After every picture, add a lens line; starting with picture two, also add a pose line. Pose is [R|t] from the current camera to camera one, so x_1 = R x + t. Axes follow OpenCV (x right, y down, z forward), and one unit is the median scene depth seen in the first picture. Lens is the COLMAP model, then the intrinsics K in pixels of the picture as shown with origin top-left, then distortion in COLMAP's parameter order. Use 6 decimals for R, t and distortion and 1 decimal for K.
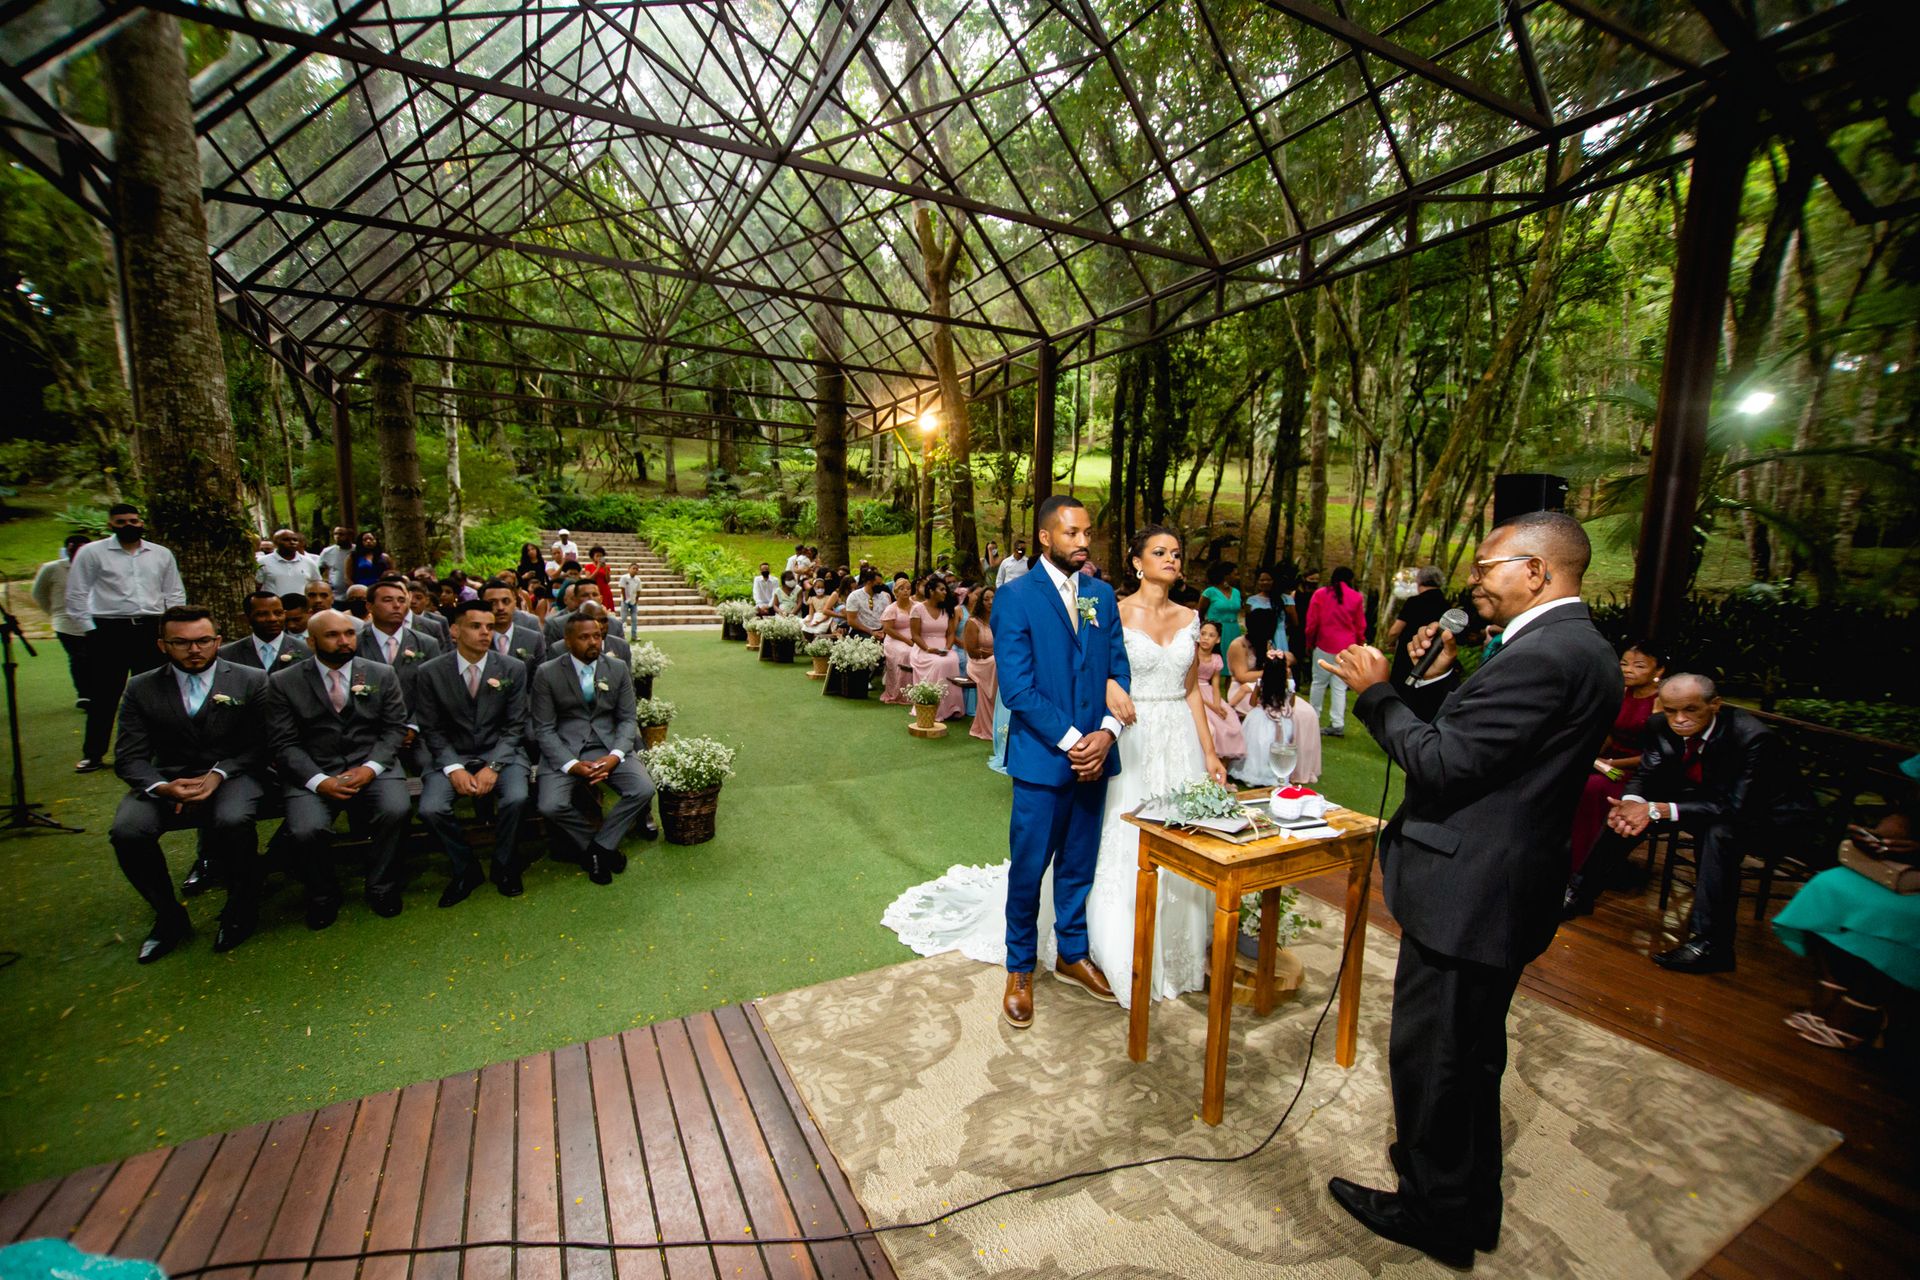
lens RADIAL K [[767.1, 0, 917.7], [0, 767.1, 646.9], [0, 0, 1]] dist [0.020218, 0.000166]
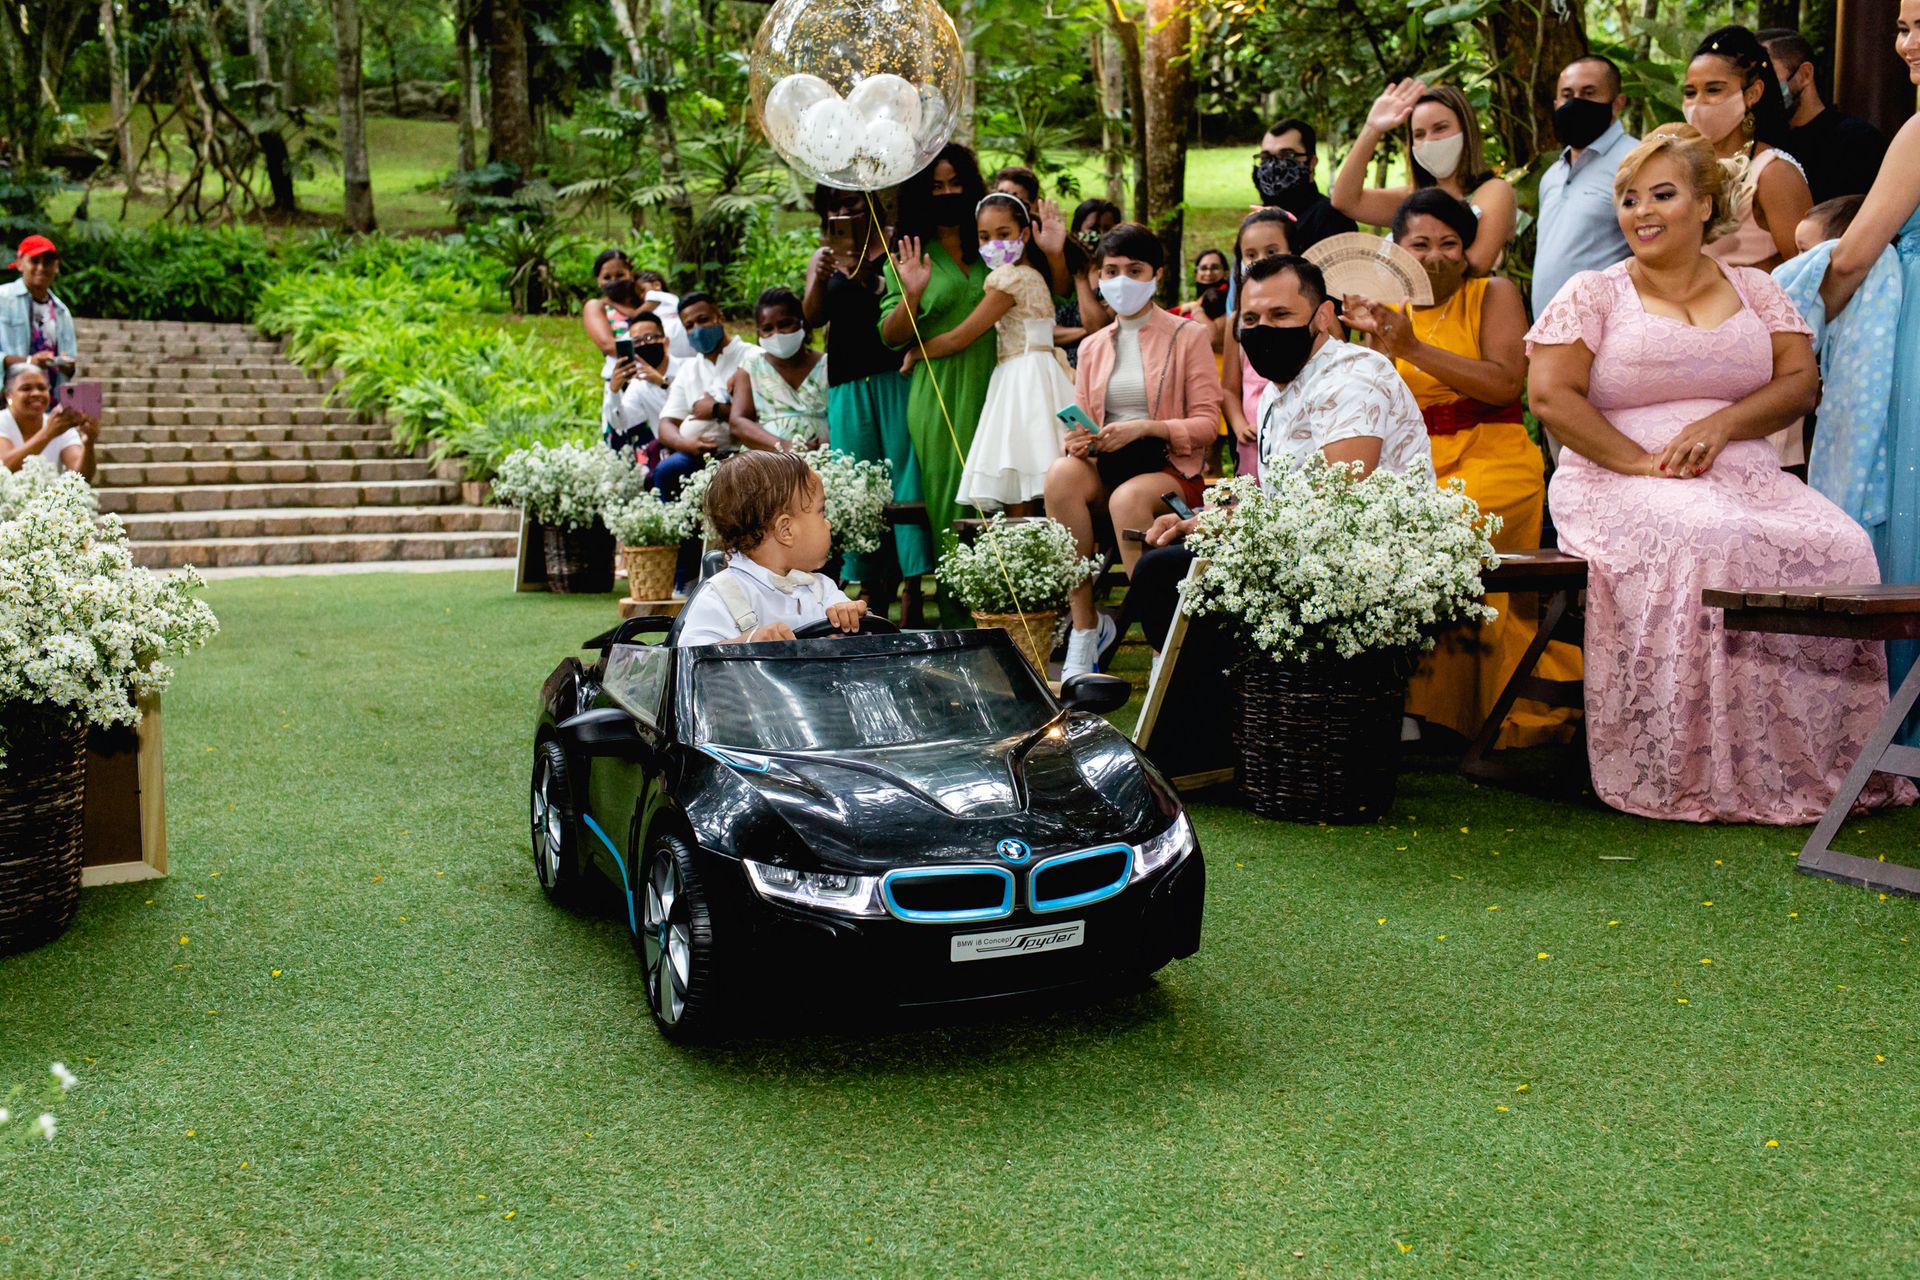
lens RADIAL K [[1817.2, 0, 960.0], [0, 1817.2, 640.0], [0, 0, 1]] dist [-0.004526, 0.001270]
pose [[0.999696, -0.024396, -0.003604, -0.083873], [0.024343, 0.999603, -0.014198, 0.016502], [0.003949, 0.014106, 0.999893, 0.311677]]
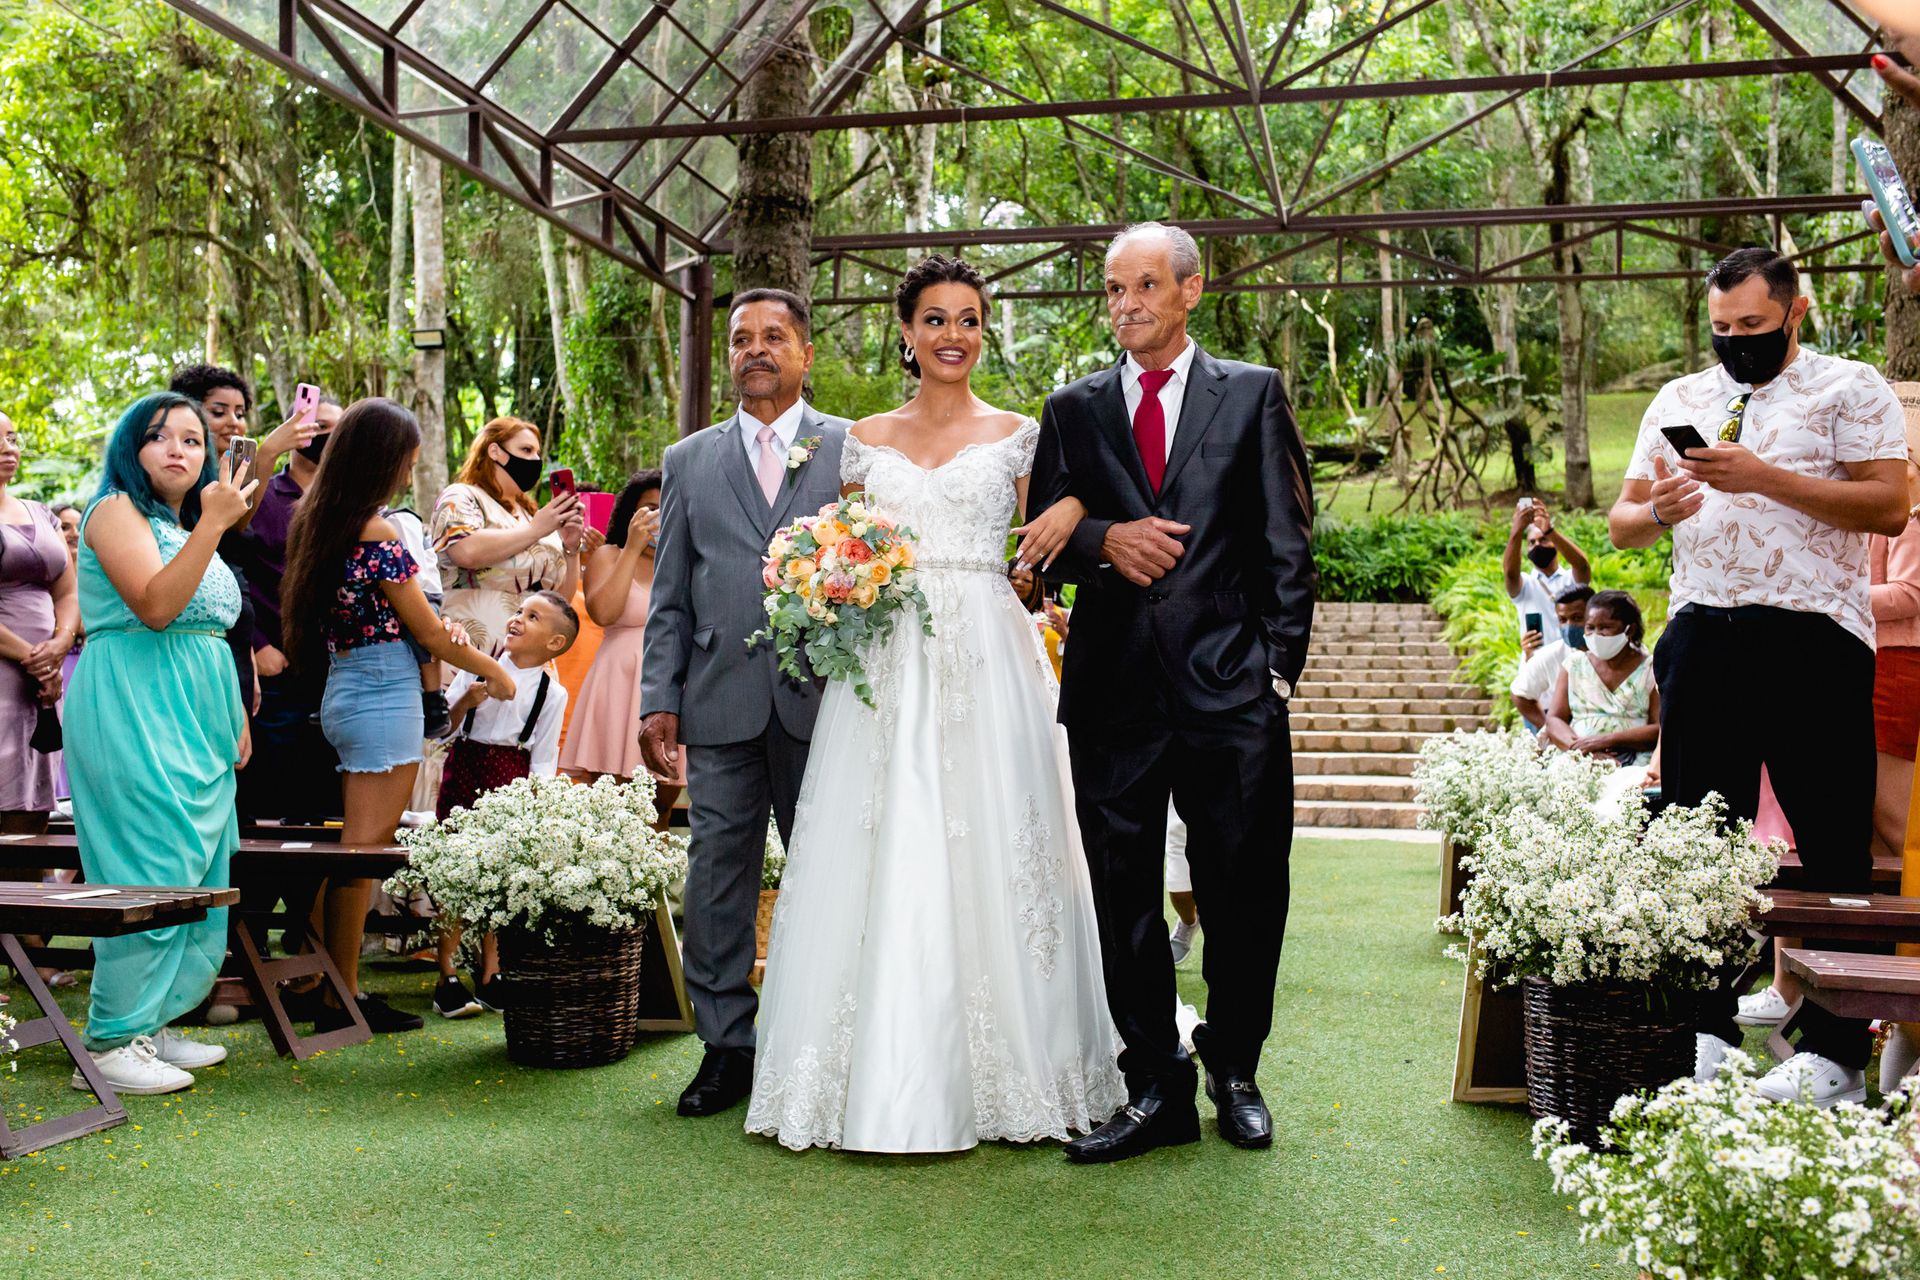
lens RADIAL K [[1817.2, 0, 960.0], [0, 1817.2, 640.0], [0, 0, 1]] dist [-0.004526, 0.001270]
pose [[0.761778, -0.029350, -0.647173, 0.039268], [-0.077645, 0.987636, -0.136184, 0.010839], [0.643169, 0.153992, 0.750080, 0.305611]]
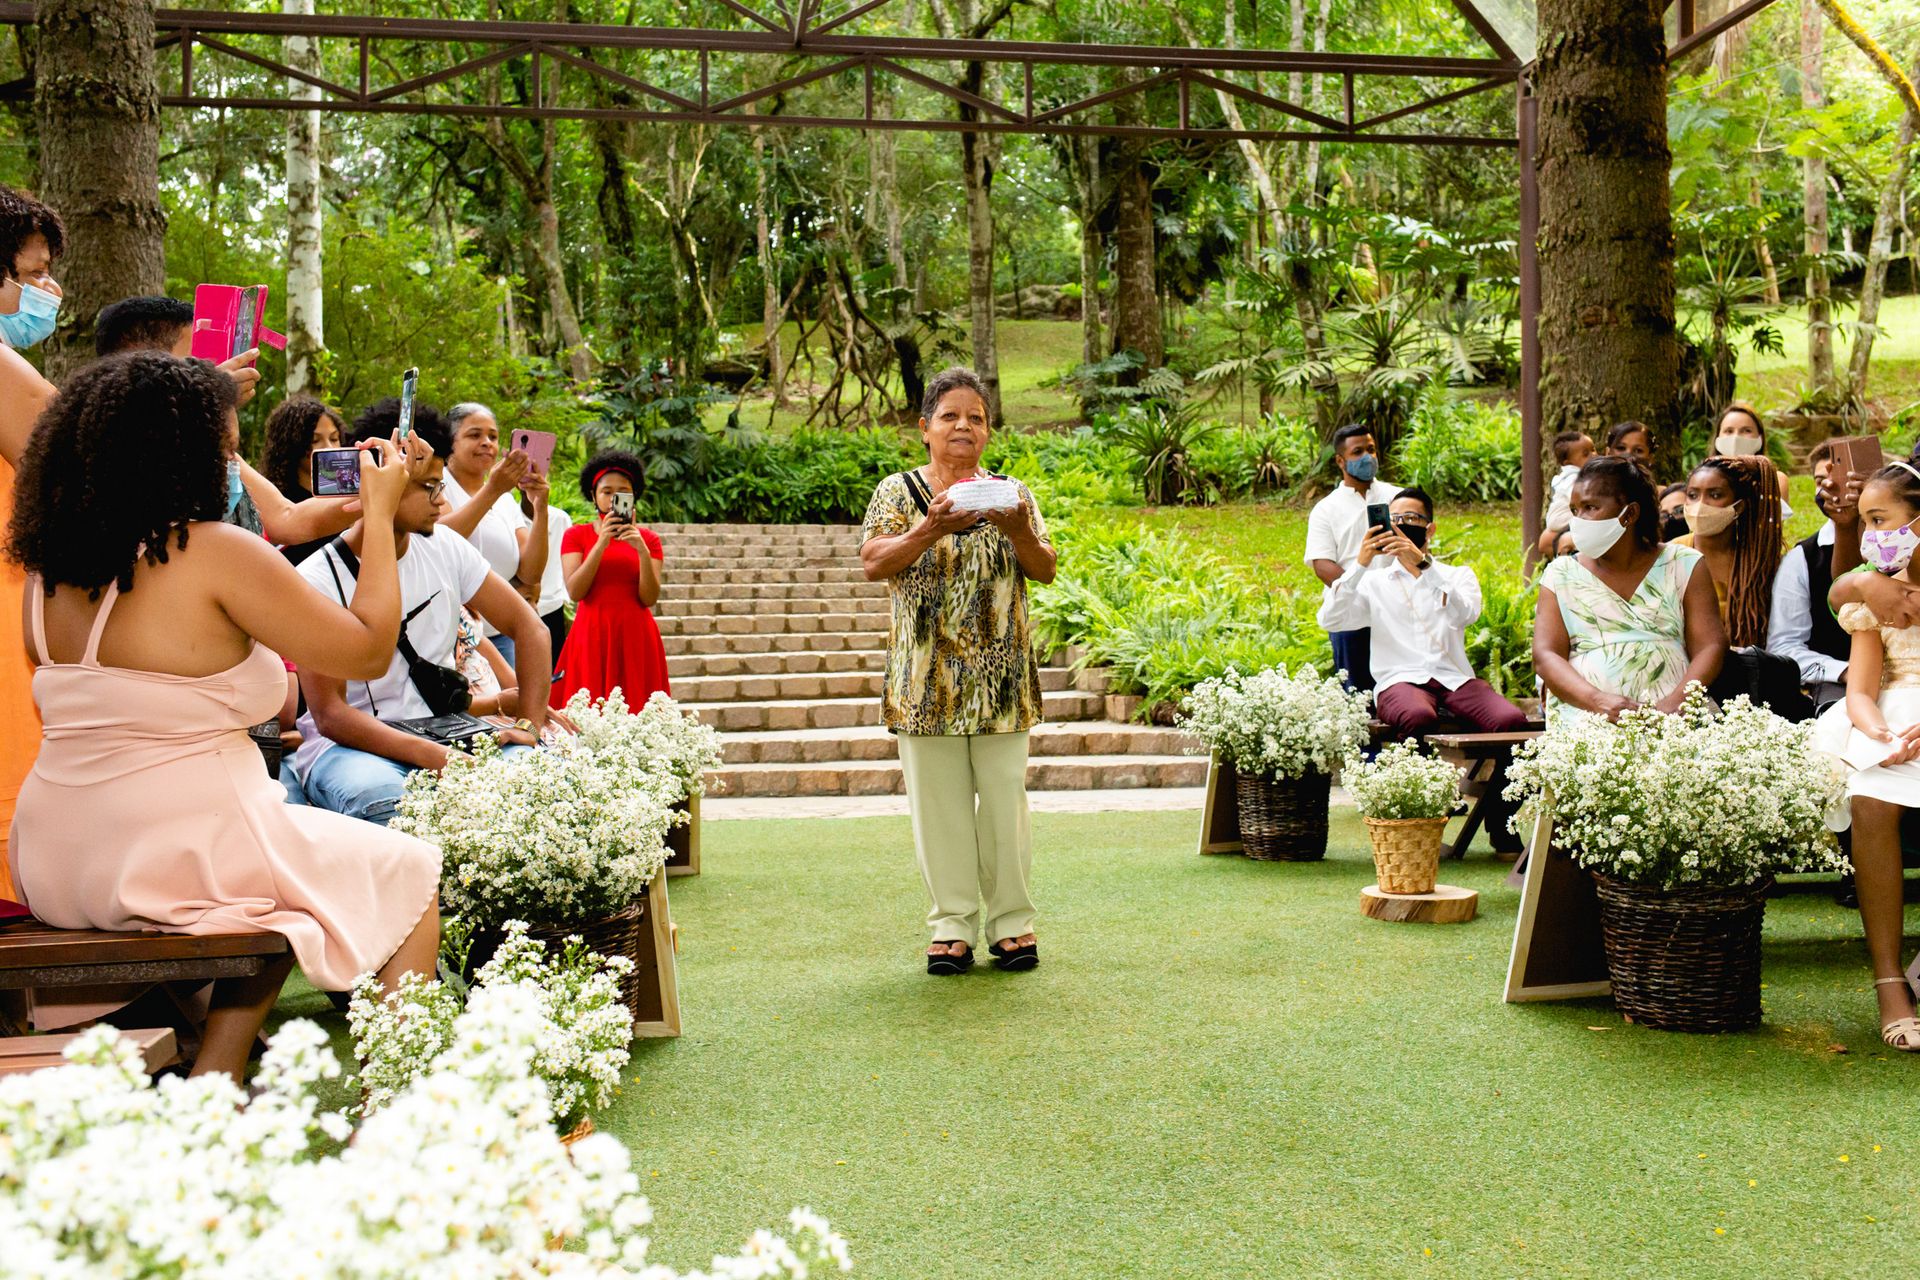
lens RADIAL K [[1817.2, 0, 960.0], [0, 1817.2, 640.0], [0, 0, 1]] dist [-0.004526, 0.001270]
pose [[0.947116, -0.032884, -0.319201, -0.131564], [-0.005163, 0.993045, -0.117623, -0.007638], [0.320849, 0.113051, 0.940359, 0.422141]]
